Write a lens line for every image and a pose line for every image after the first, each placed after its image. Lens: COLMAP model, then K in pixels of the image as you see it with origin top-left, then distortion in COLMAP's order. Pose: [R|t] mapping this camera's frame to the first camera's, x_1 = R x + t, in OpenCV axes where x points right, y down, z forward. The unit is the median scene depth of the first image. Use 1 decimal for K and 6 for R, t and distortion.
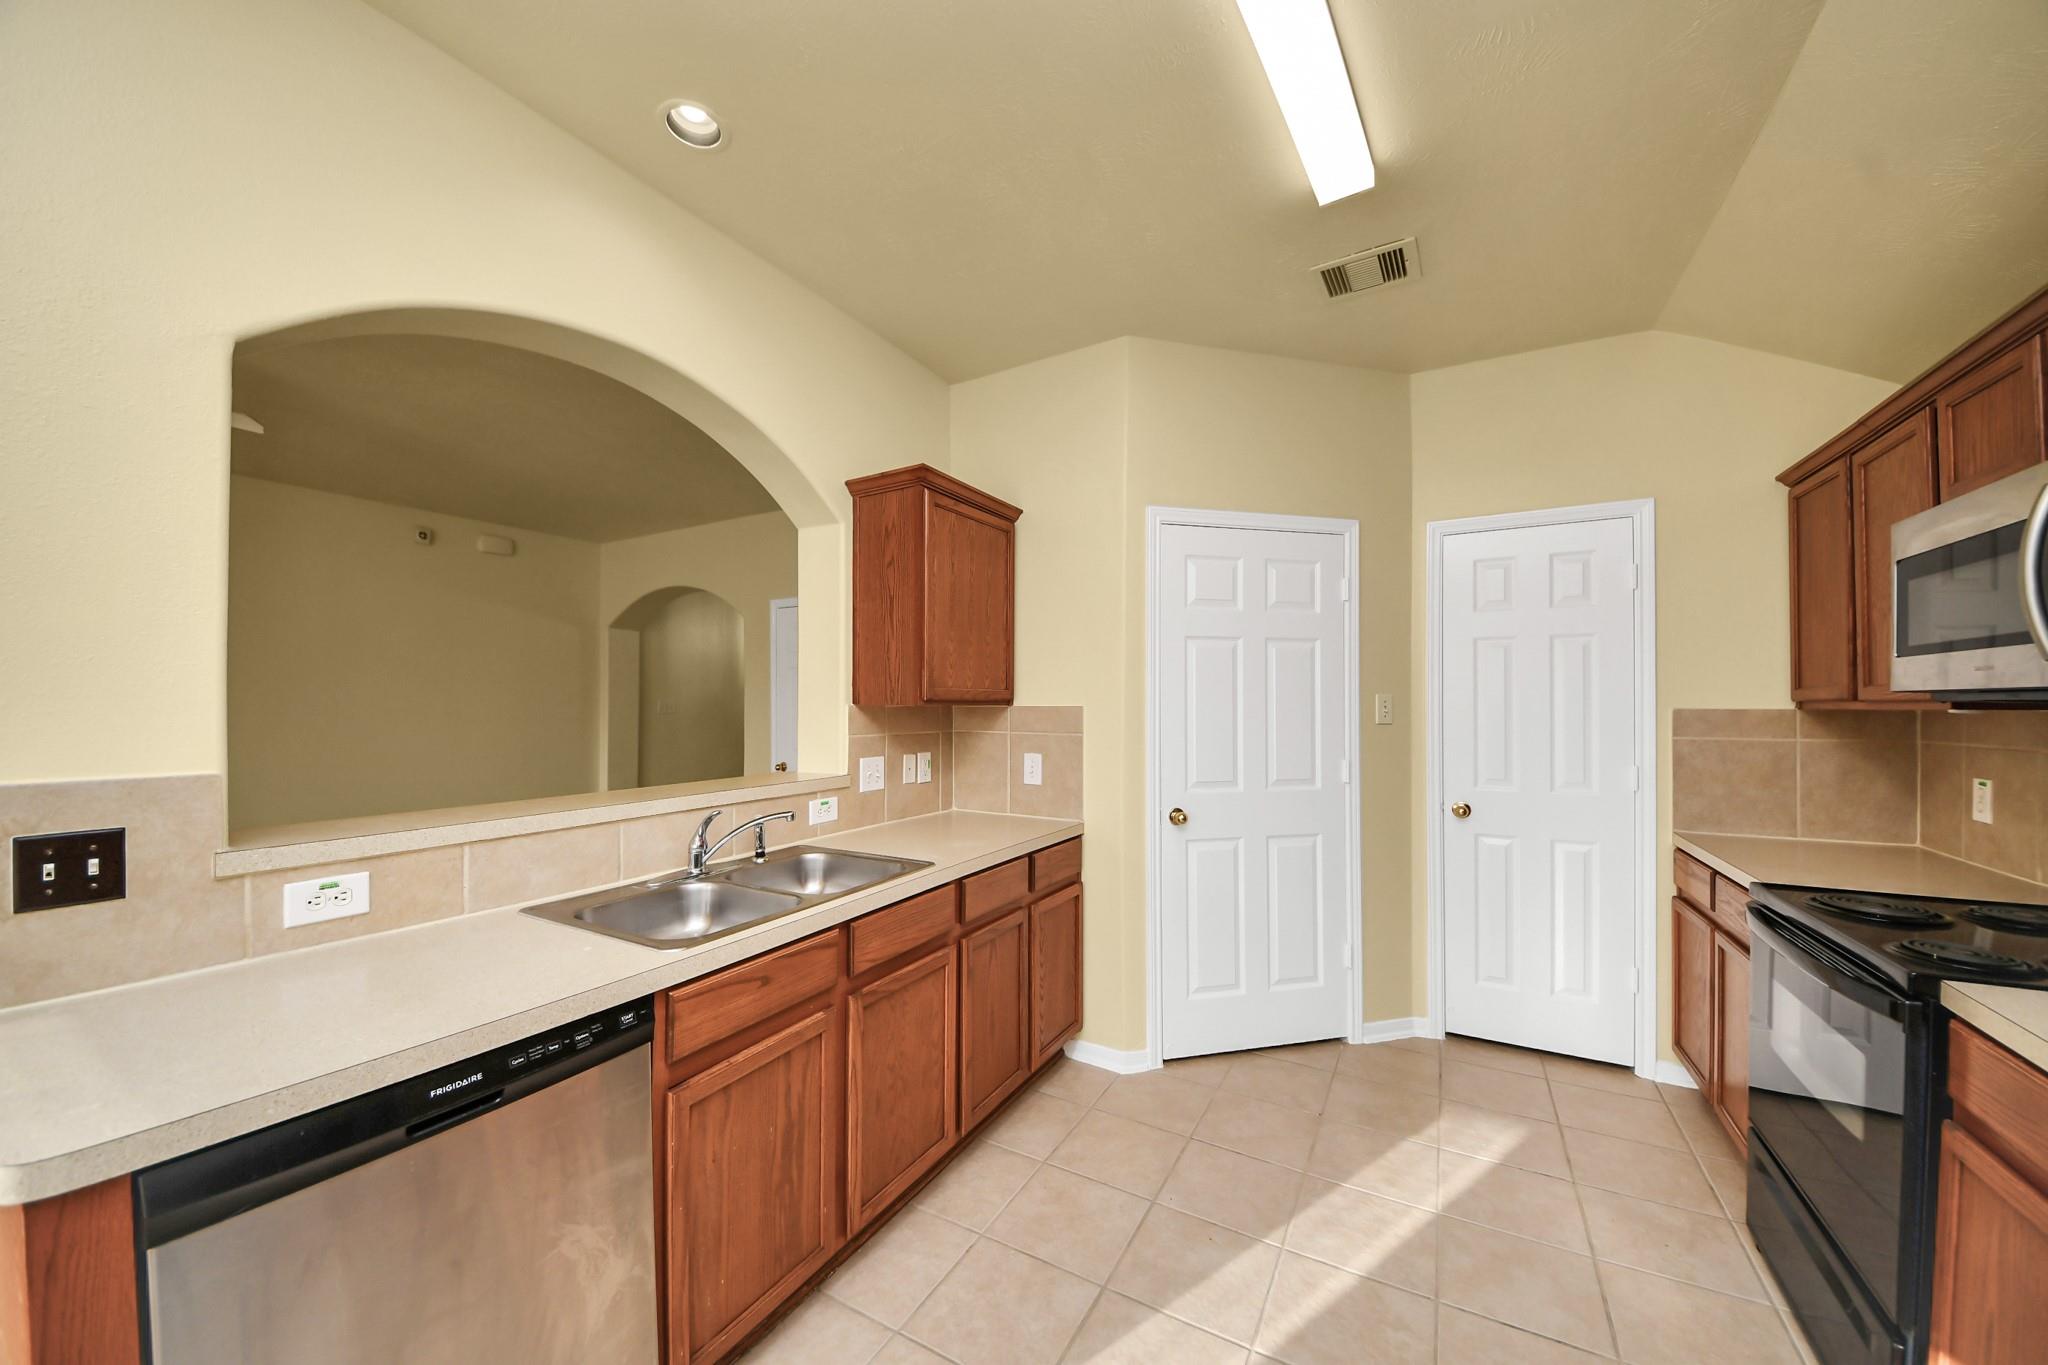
lens RADIAL K [[731.7, 0, 1017.2], [0, 731.7, 692.5], [0, 0, 1]] dist [0.042419, -0.024970]
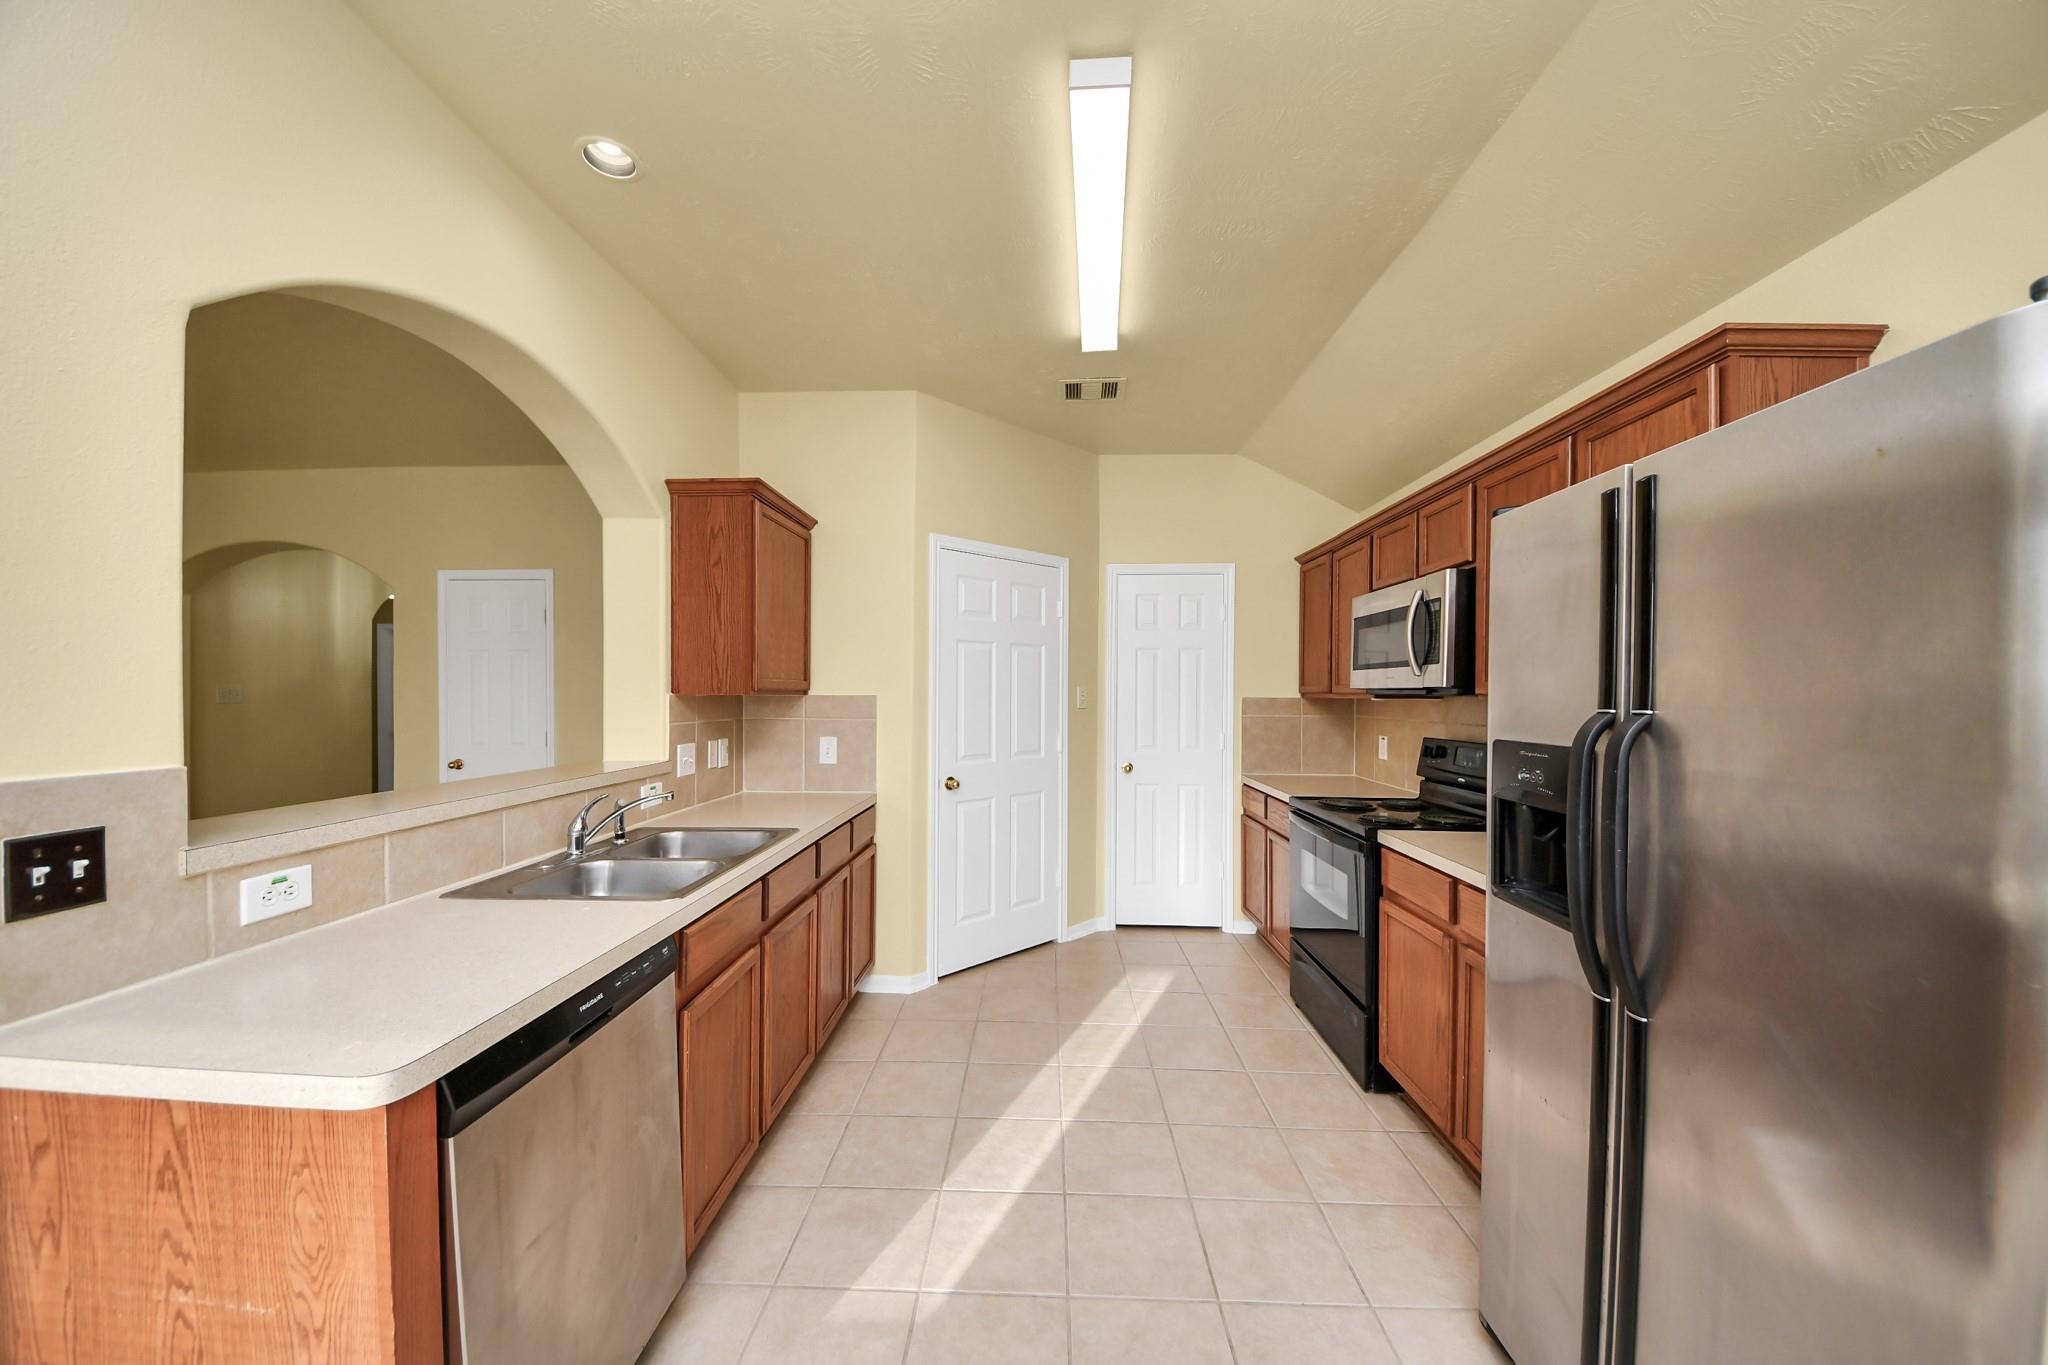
lens RADIAL K [[731.7, 0, 1017.2], [0, 731.7, 692.5], [0, 0, 1]] dist [0.042419, -0.024970]
pose [[0.884068, 0.002877, 0.467350, -0.331756], [-0.010539, 0.999849, 0.013781, -0.006159], [-0.467240, -0.017109, 0.883965, -0.194266]]
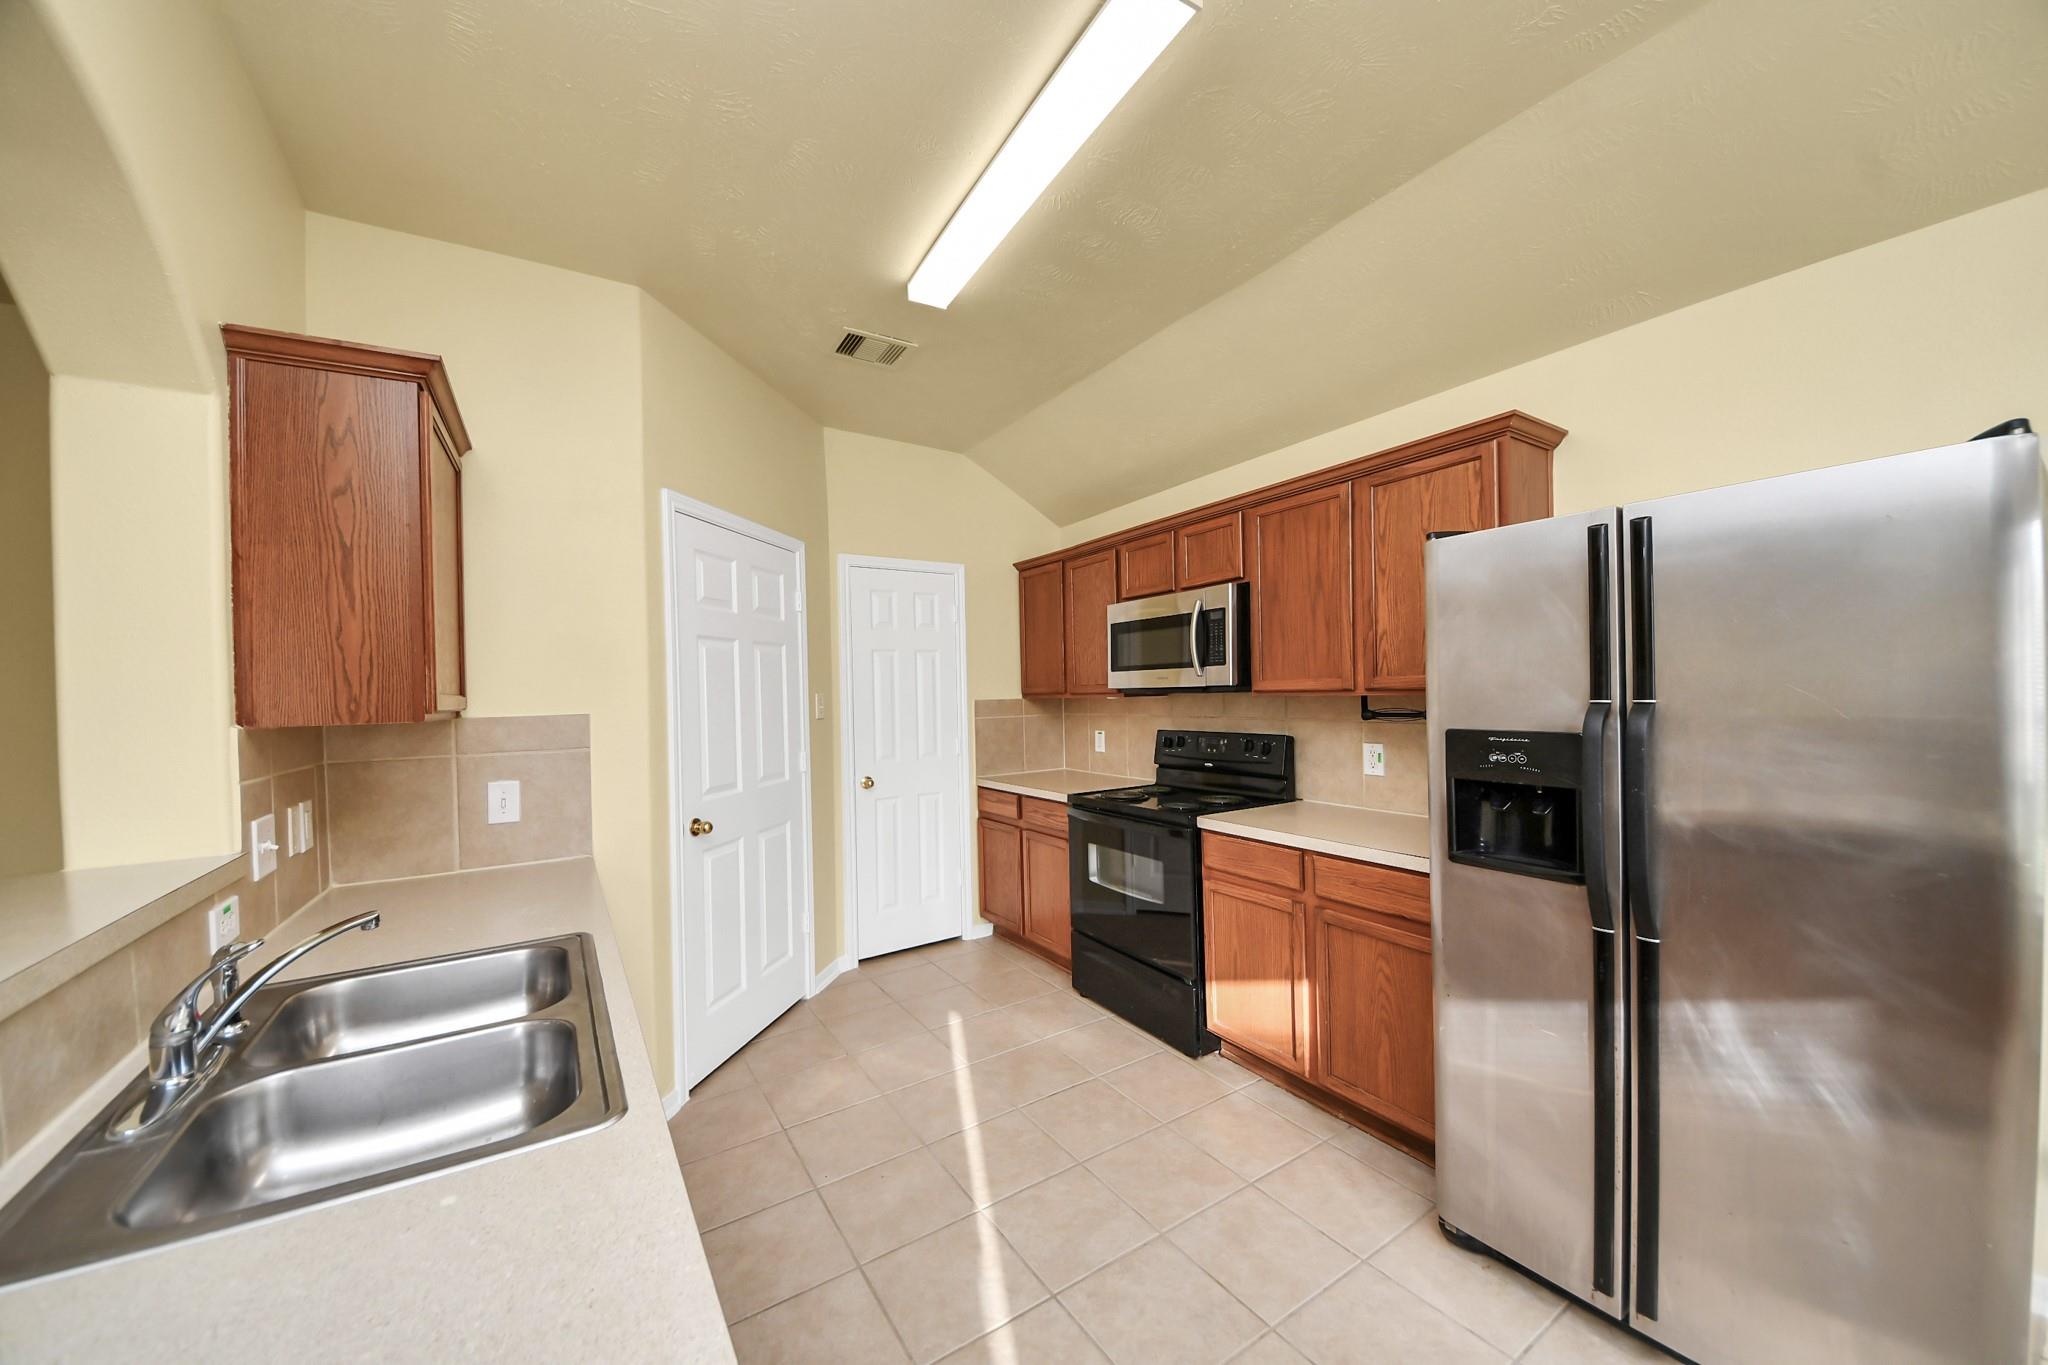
lens RADIAL K [[731.7, 0, 1017.2], [0, 731.7, 692.5], [0, 0, 1]] dist [0.042419, -0.024970]
pose [[0.450665, -0.014749, 0.892571, -0.545240], [0.011673, 0.999875, 0.010628, -0.010586], [-0.892617, 0.005630, 0.450781, 0.255443]]
